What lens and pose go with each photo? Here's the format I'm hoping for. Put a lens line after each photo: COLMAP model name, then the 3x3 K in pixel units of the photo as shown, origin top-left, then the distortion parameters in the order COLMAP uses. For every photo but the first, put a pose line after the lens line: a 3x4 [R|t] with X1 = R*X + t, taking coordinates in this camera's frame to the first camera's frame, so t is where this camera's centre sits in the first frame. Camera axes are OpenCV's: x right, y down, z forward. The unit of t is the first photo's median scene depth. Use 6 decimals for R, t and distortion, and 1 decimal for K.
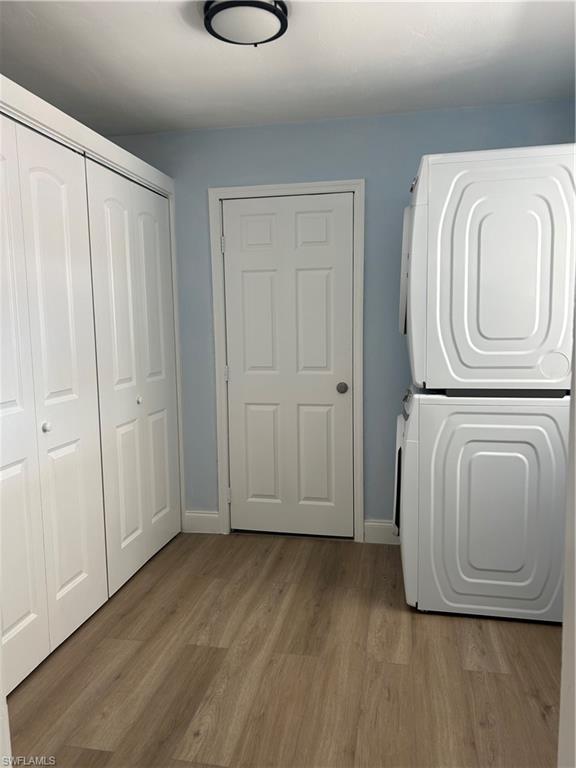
lens RADIAL K [[577.1, 0, 288.5], [0, 577.1, 385.4], [0, 0, 1]] dist [-0.009097, -0.001568]
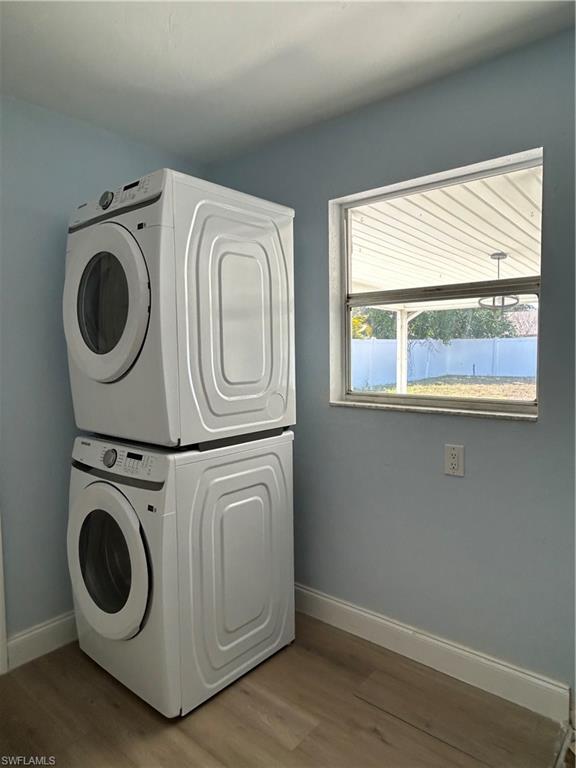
lens RADIAL K [[488.6, 0, 286.6], [0, 488.6, 383.0], [0, 0, 1]] dist [0.001210, -0.001197]
pose [[0.484016, -0.046241, 0.873836, -0.309418], [0.097662, 0.995219, -0.001430, -0.071491], [-0.869592, 0.086033, 0.486218, 0.529044]]
